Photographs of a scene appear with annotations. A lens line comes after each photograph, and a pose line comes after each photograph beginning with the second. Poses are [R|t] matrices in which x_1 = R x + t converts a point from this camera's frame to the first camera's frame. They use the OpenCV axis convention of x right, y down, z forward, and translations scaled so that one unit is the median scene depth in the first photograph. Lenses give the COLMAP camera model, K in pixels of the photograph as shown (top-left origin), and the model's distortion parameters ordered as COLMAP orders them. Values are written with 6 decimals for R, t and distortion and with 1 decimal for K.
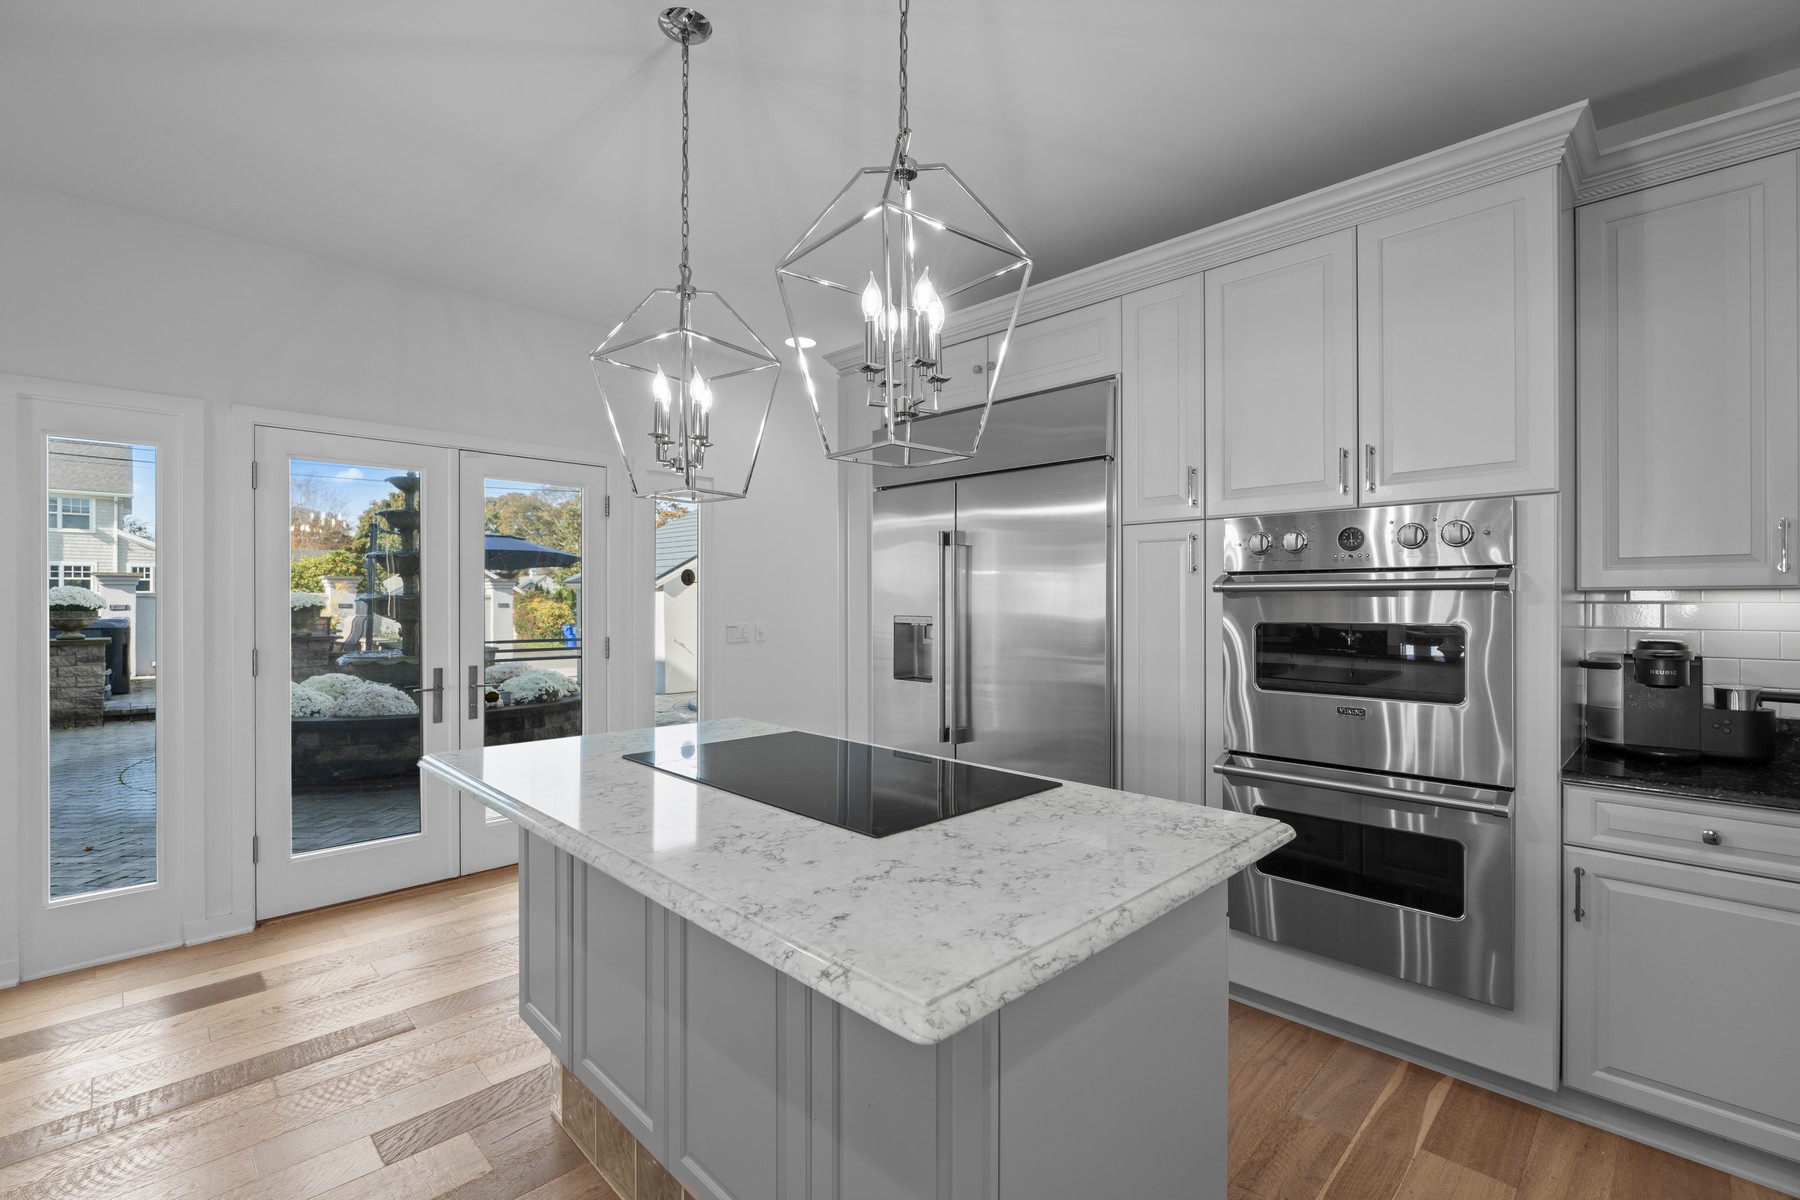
lens RADIAL K [[804.3, 0, 901.7], [0, 804.3, 592.4], [0, 0, 1]] dist [0.000513, 0.000118]
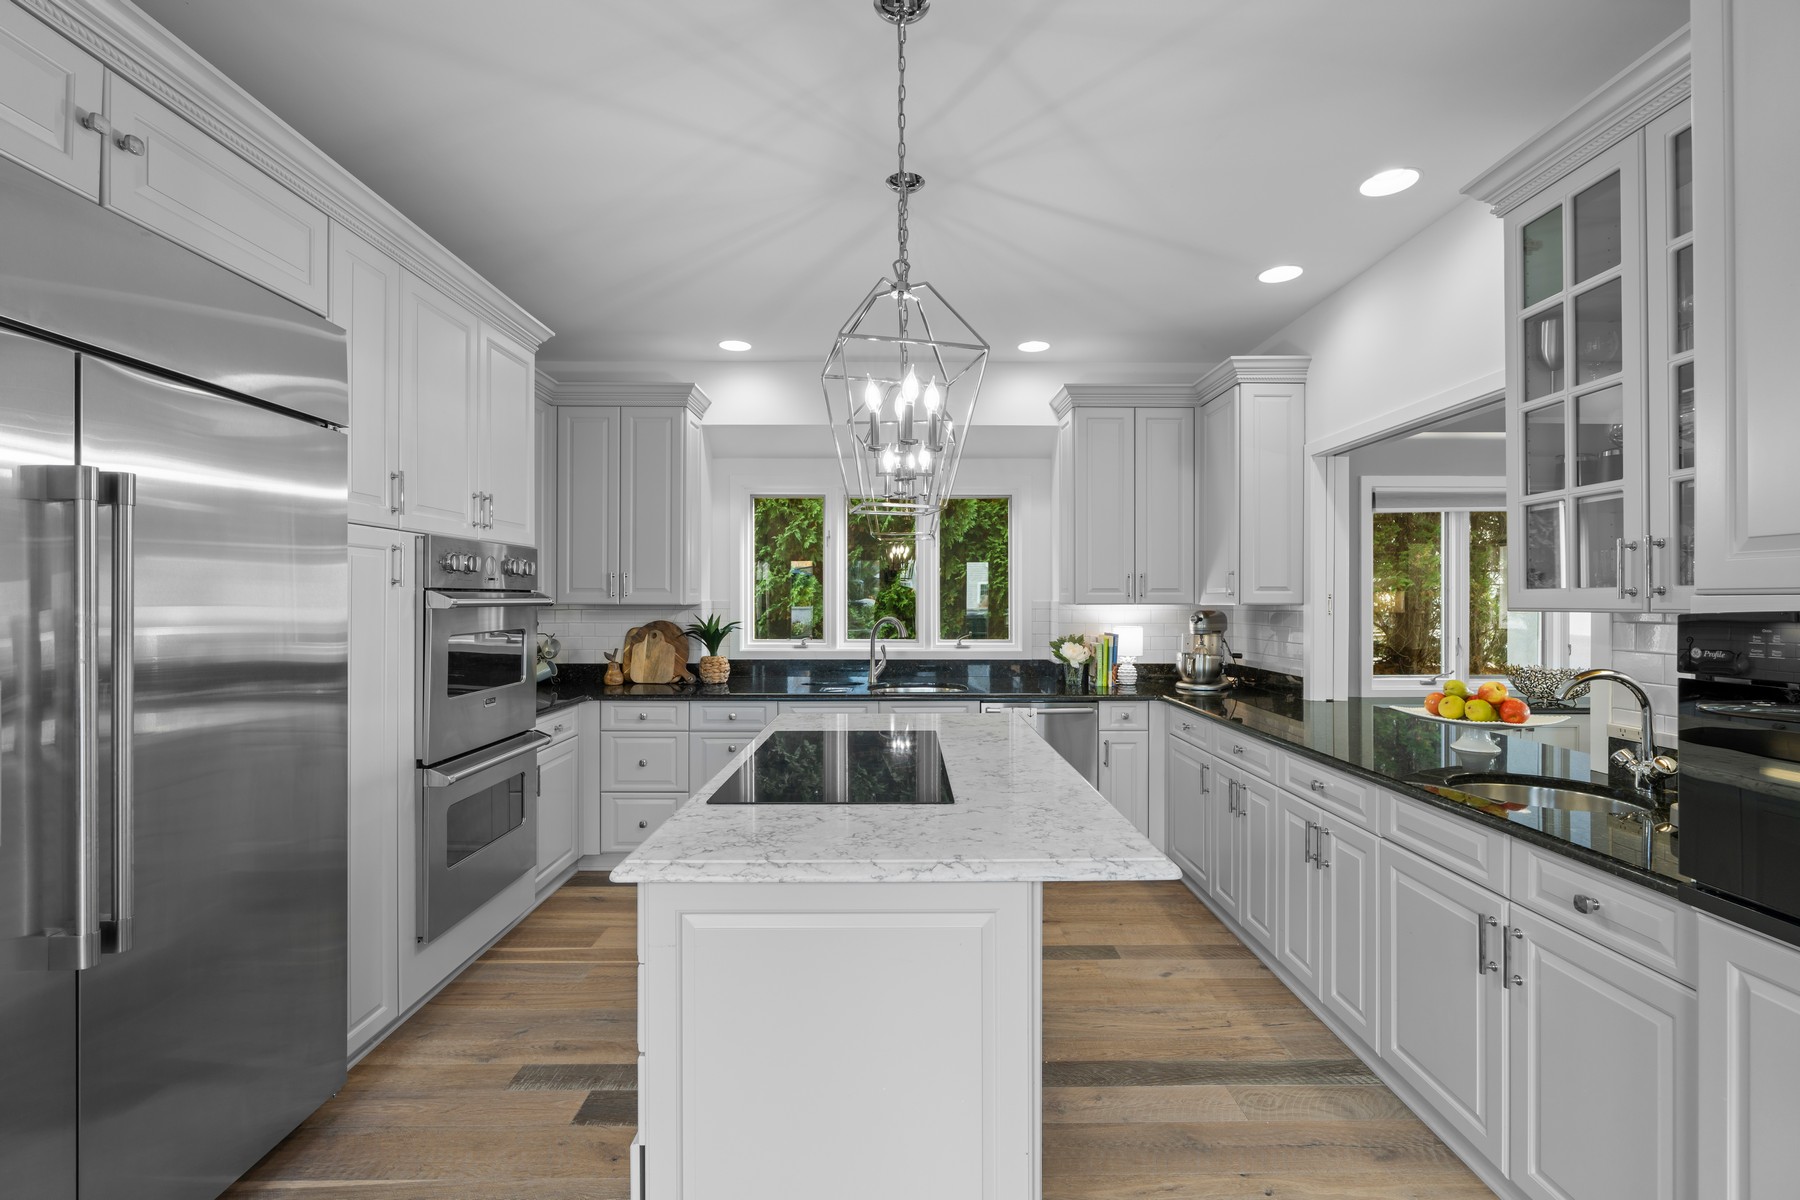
lens RADIAL K [[804.3, 0, 901.7], [0, 804.3, 592.4], [0, 0, 1]] dist [0.000513, 0.000118]
pose [[-0.702551, 0.002646, 0.711629, -1.279390], [-0.000895, 0.999989, -0.004602, -0.034933], [-0.711633, -0.003870, -0.702541, 2.241304]]
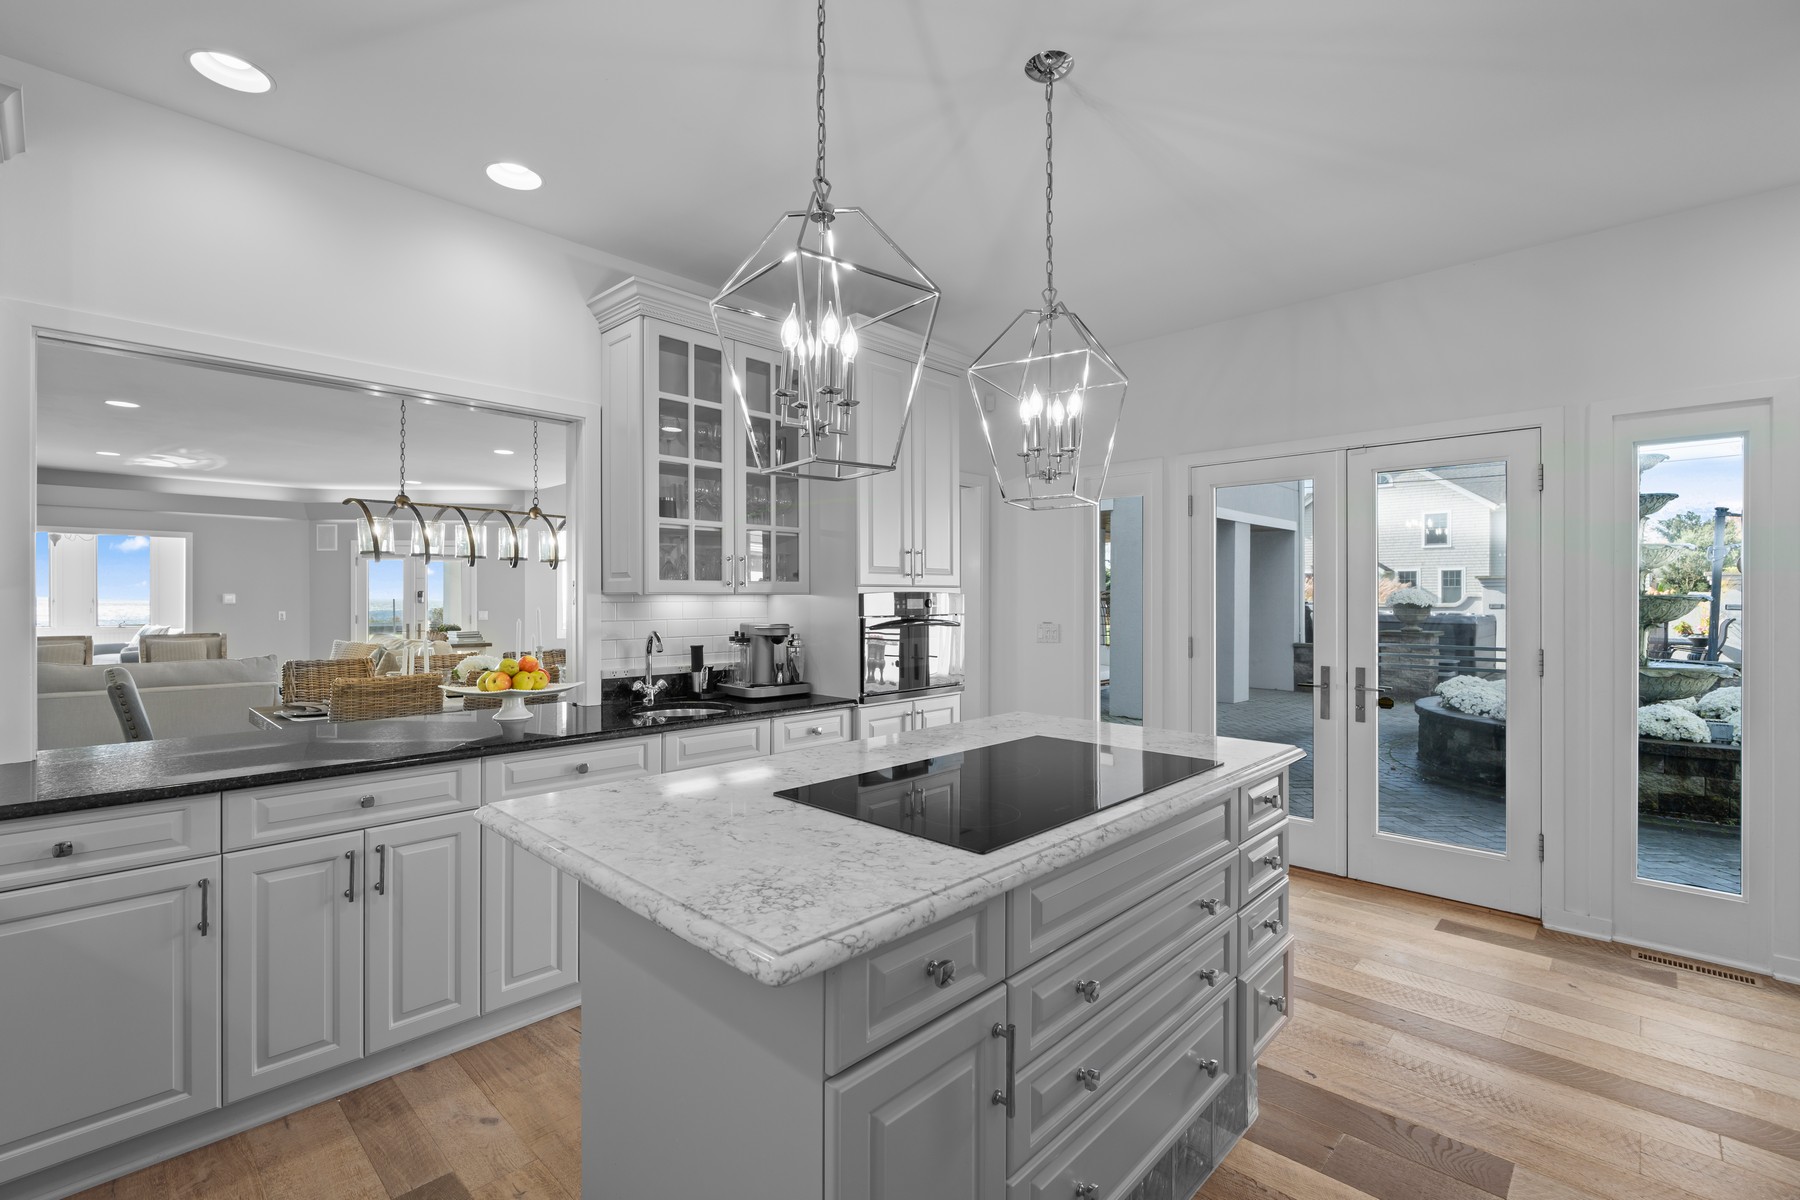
lens RADIAL K [[801.9, 0, 900.1], [0, 801.9, 604.3], [0, 0, 1]] dist [-0.000217, -0.000242]
pose [[0.015457, 0.006853, -0.999857, 1.072146], [0.007822, 0.999945, 0.006974, 0.008076], [0.999850, -0.007929, 0.015403, 1.061101]]
